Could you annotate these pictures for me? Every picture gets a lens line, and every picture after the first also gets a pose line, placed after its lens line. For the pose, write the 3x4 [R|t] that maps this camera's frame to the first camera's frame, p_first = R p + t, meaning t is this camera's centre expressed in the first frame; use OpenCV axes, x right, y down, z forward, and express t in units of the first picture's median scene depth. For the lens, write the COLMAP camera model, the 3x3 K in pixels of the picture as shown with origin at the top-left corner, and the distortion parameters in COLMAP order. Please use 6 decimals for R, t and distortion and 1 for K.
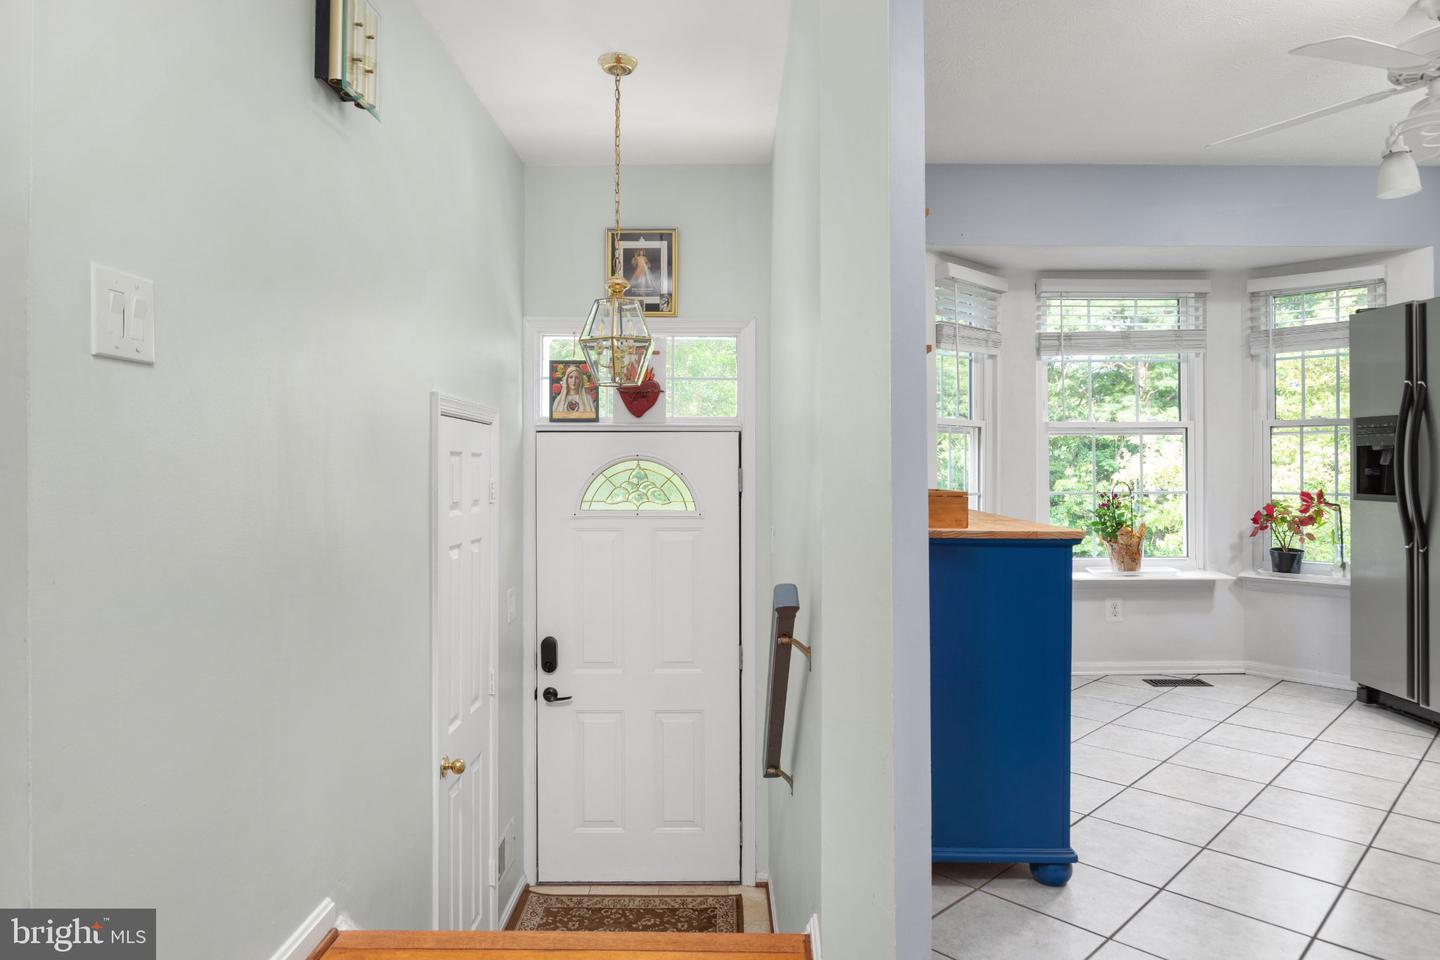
lens RADIAL K [[907.2, 0, 726.1], [0, 907.2, 460.0], [0, 0, 1]] dist [-0.005567, -0.001316]
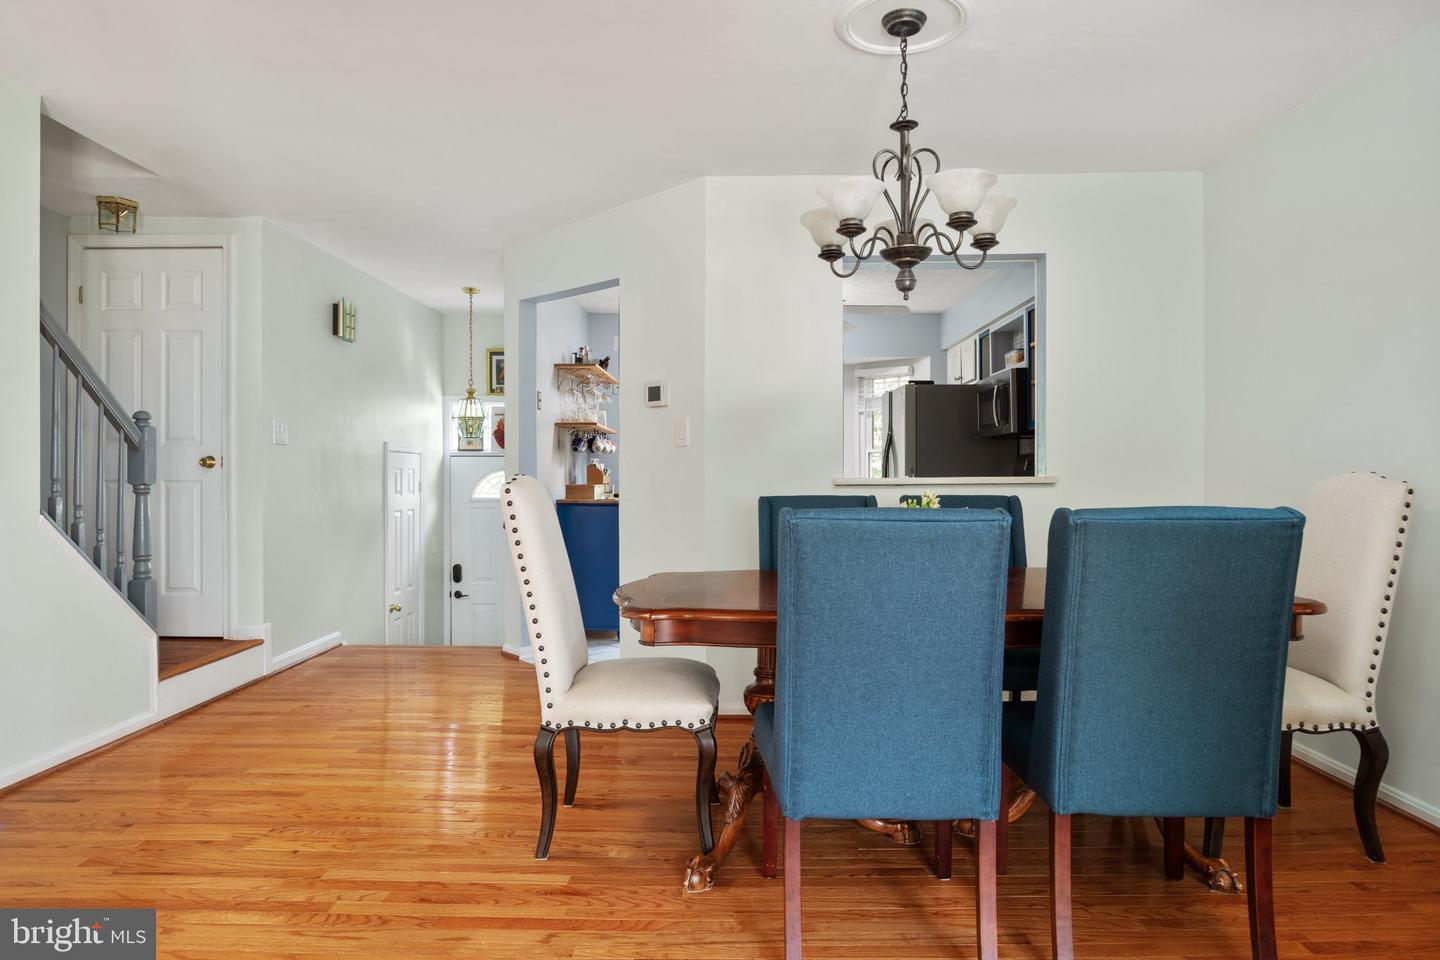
lens RADIAL K [[867.9, 0, 720.0], [0, 867.9, 480.0], [0, 0, 1]] dist [-0.000506, -0.000120]
pose [[0.999850, 0.000265, -0.017311, 0.388484], [-0.000167, 0.999984, 0.005663, 0.008101], [0.017313, -0.005659, 0.999834, -0.813297]]
